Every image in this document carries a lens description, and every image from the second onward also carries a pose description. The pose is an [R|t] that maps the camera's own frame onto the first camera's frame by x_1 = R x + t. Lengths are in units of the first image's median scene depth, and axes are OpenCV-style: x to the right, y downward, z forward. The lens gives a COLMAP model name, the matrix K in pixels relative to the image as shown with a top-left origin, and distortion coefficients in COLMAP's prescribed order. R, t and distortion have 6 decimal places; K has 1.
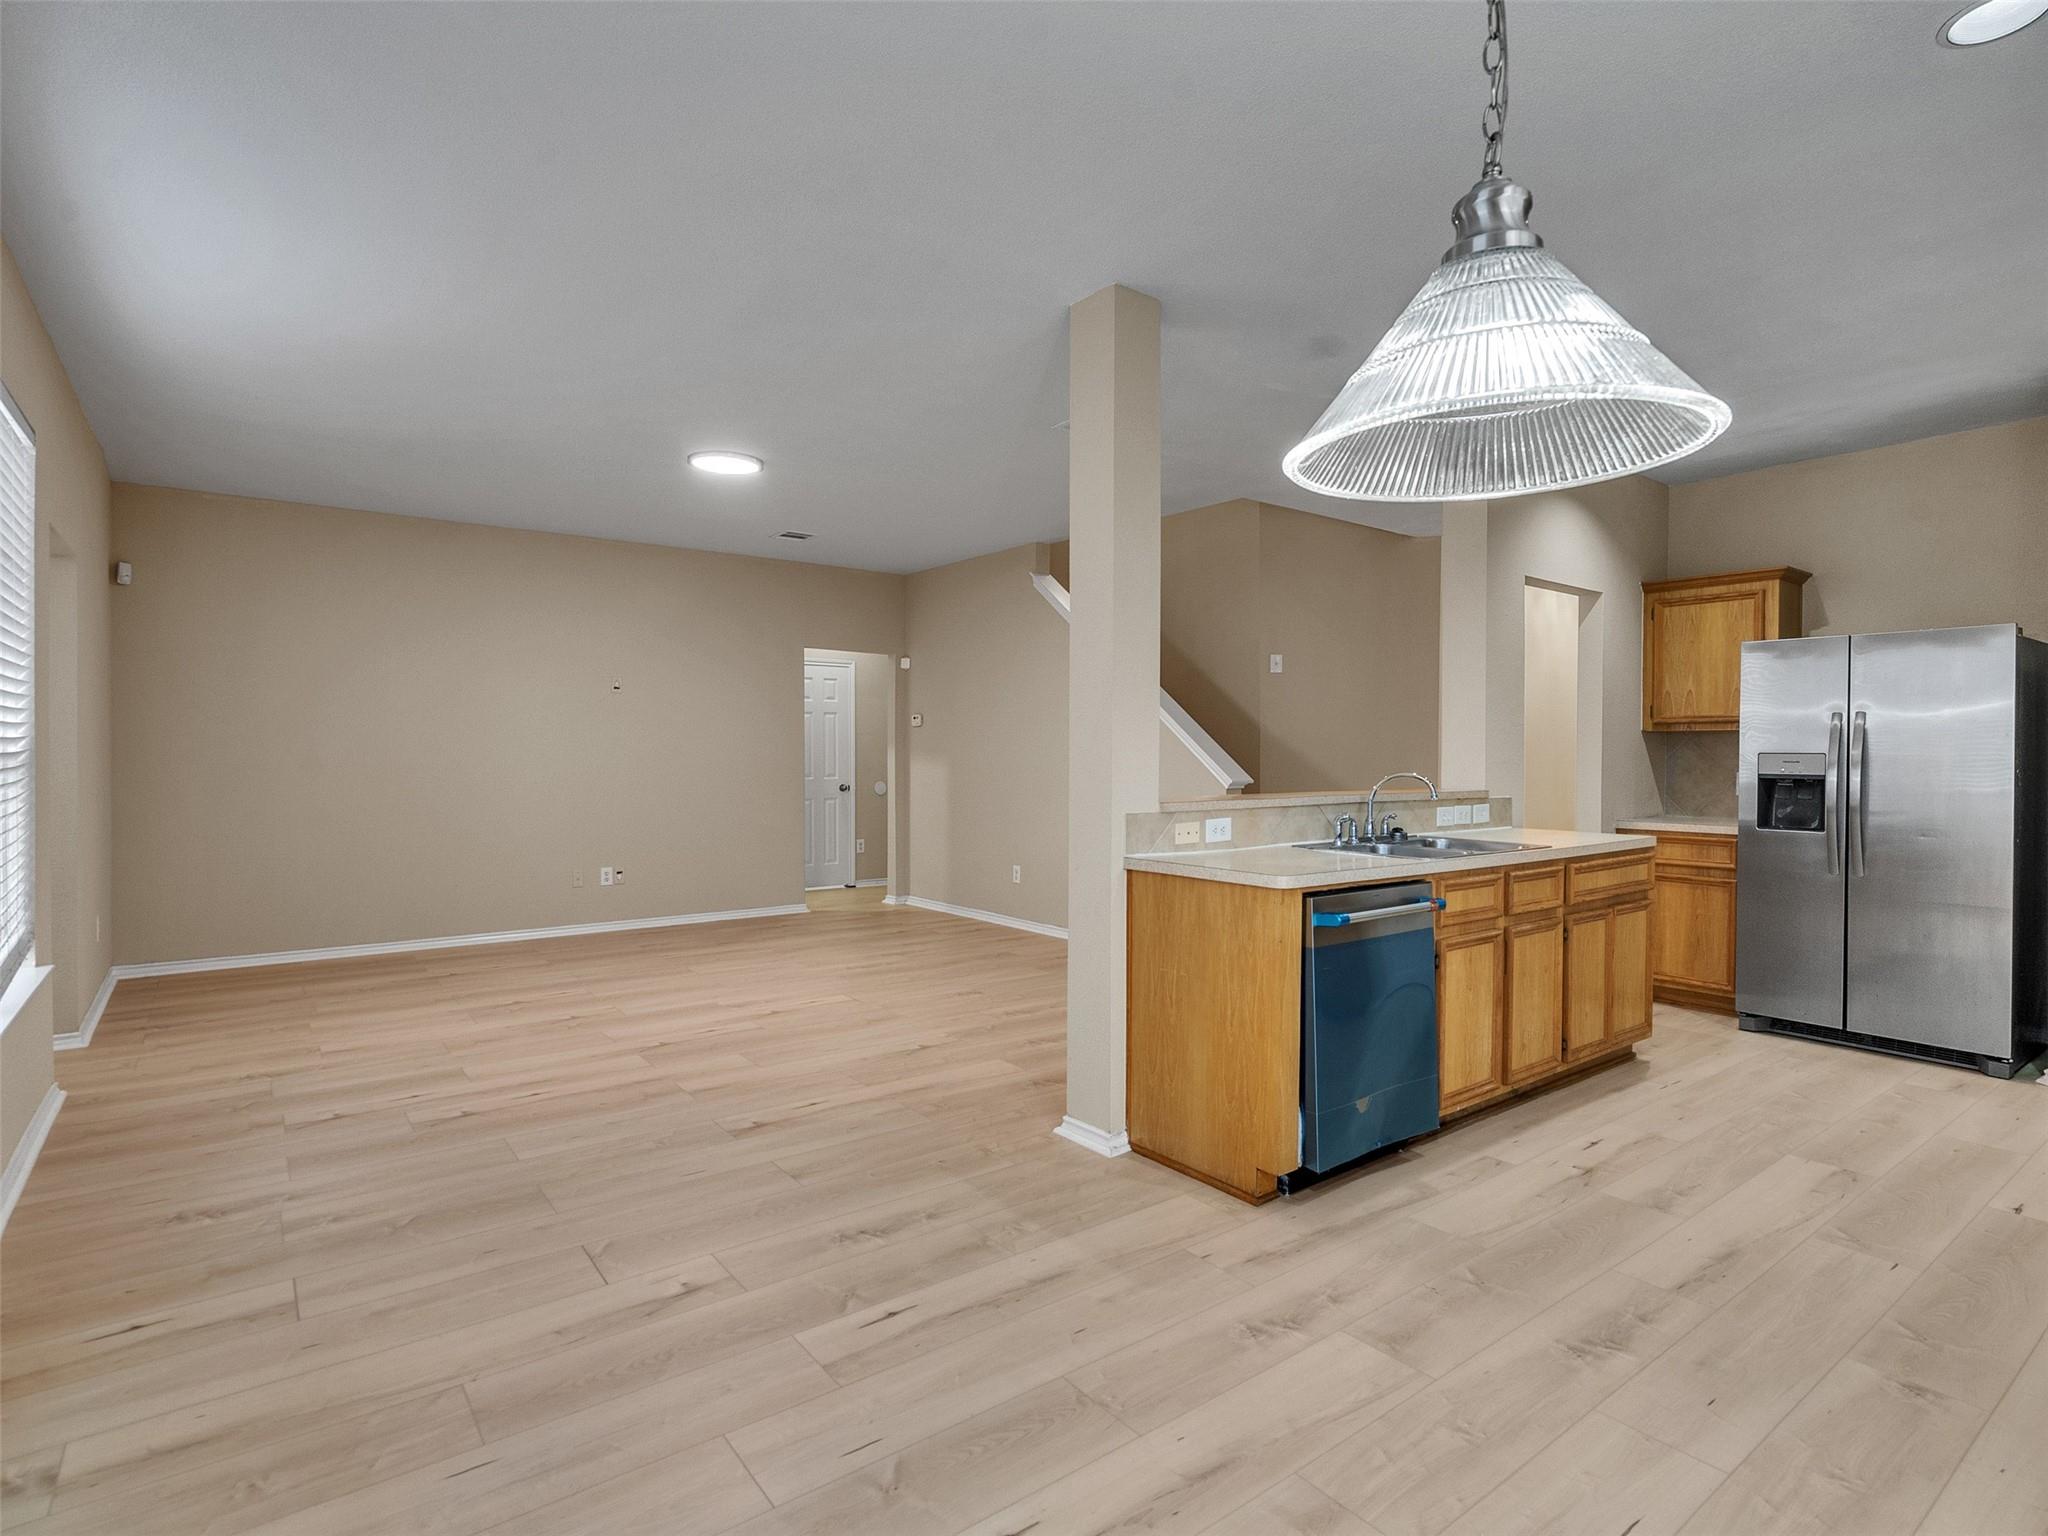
lens RADIAL K [[1042.9, 0, 1003.8], [0, 1042.9, 772.1], [0, 0, 1]] dist [-0.005390, 0.003199]
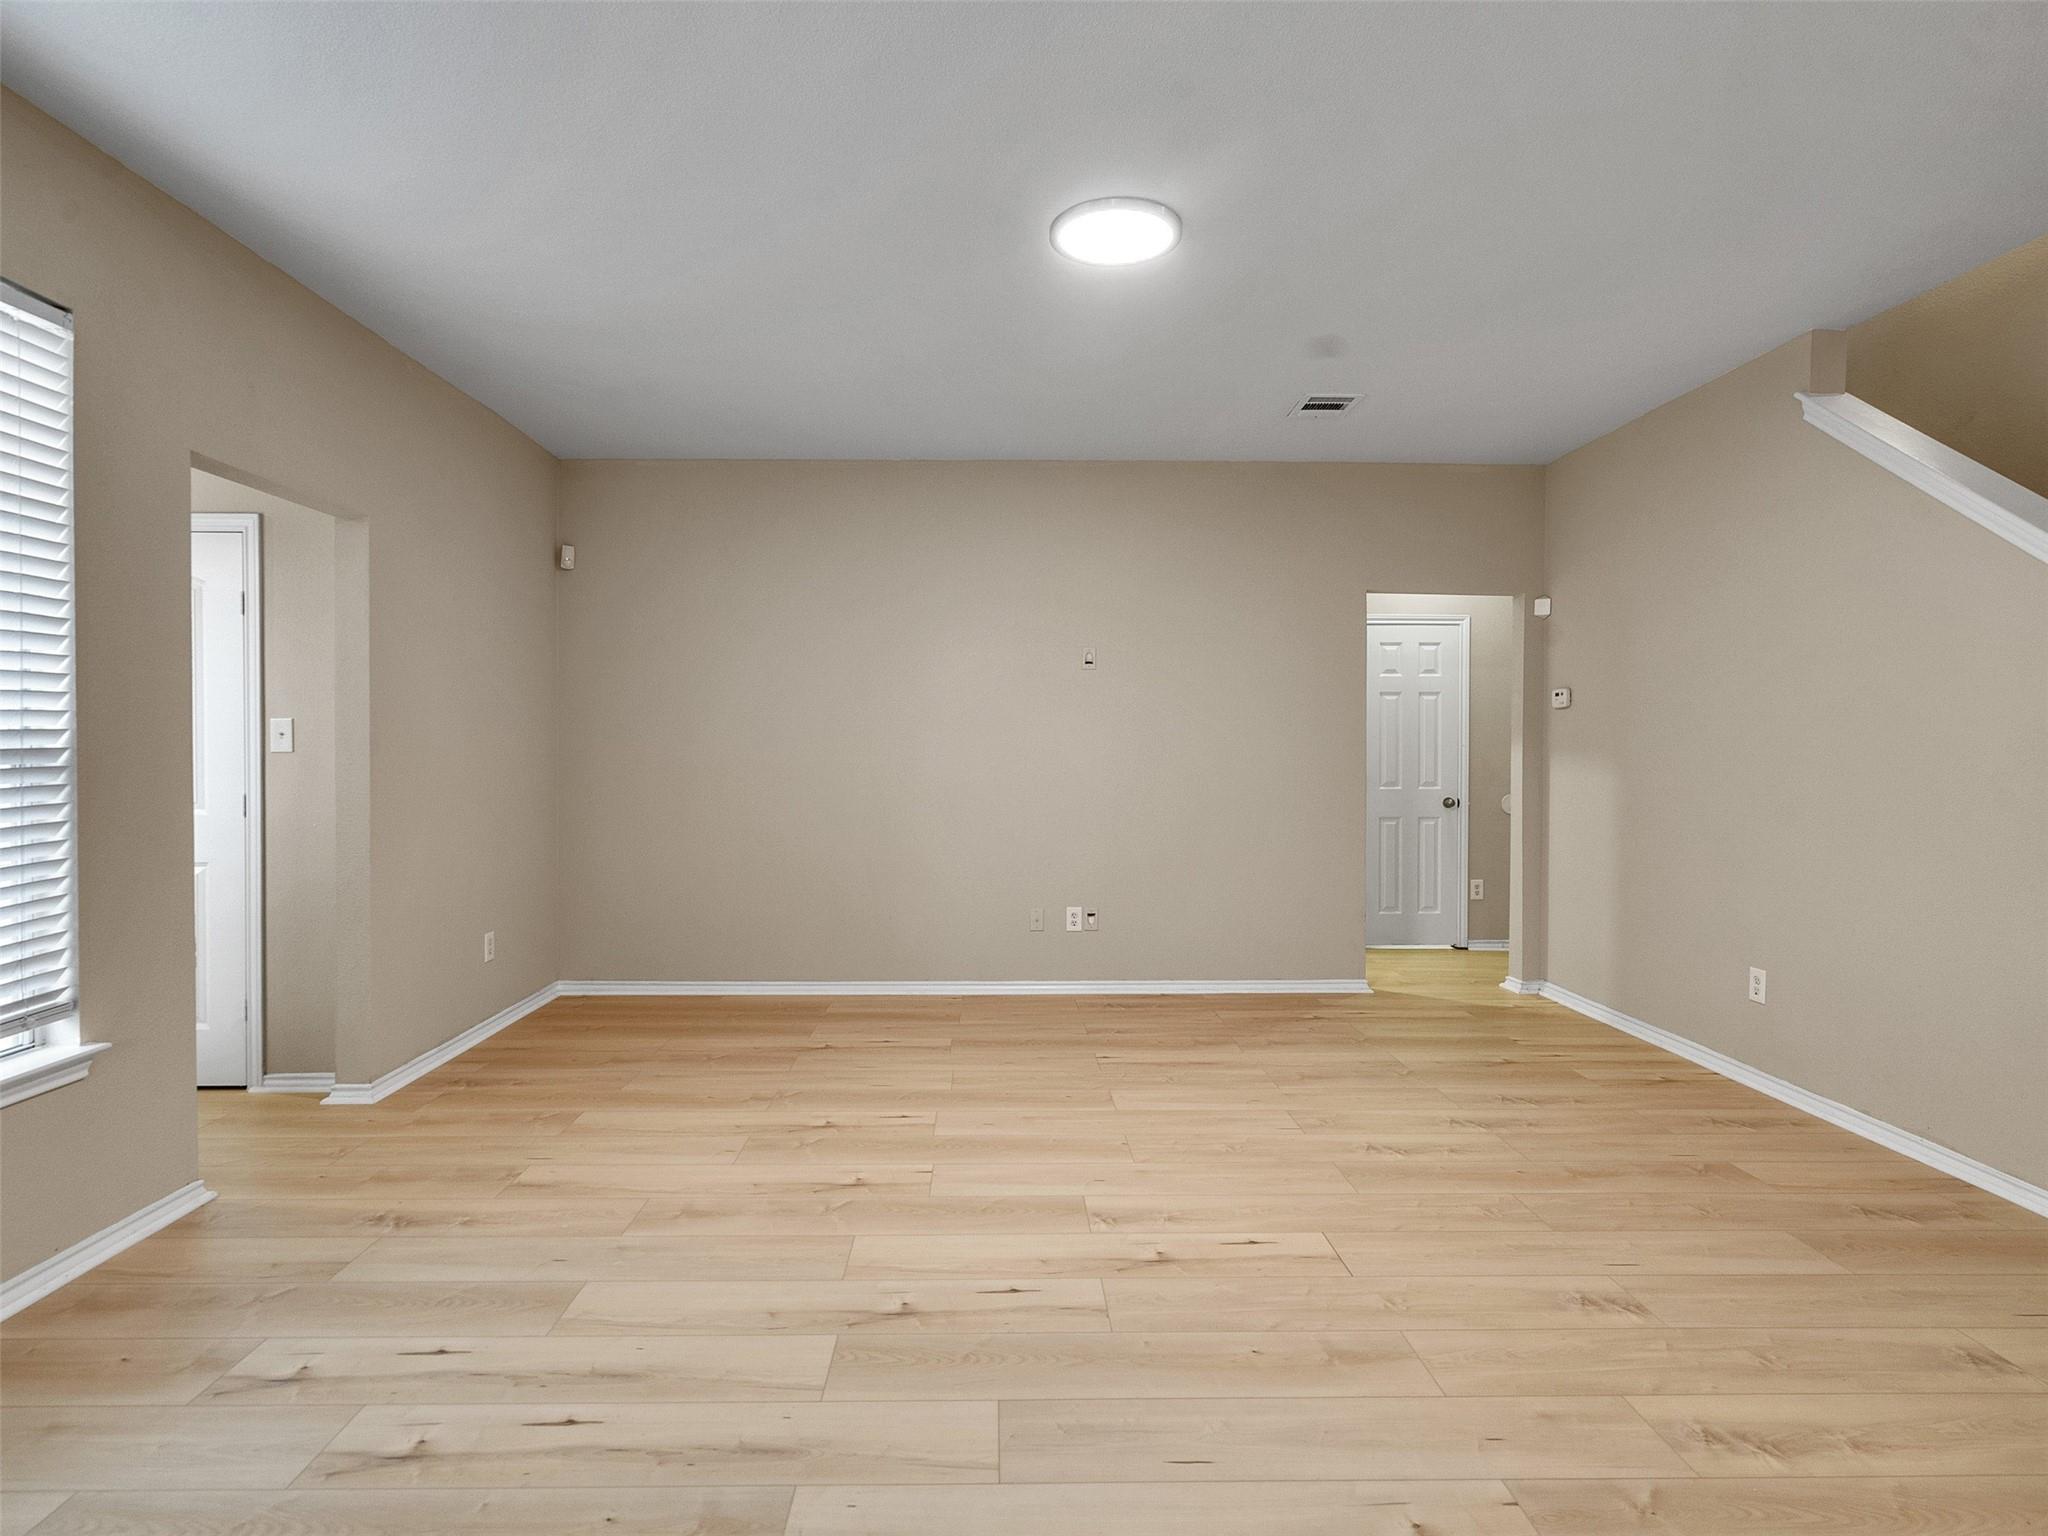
lens RADIAL K [[1042.9, 0, 1006.4], [0, 1042.9, 764.9], [0, 0, 1]] dist [-0.005390, 0.003199]
pose [[0.812939, 0.007682, -0.582298, 0.008525], [-0.010879, 0.999939, -0.001996, -0.006151], [0.582247, 0.007957, 0.812973, 0.331915]]
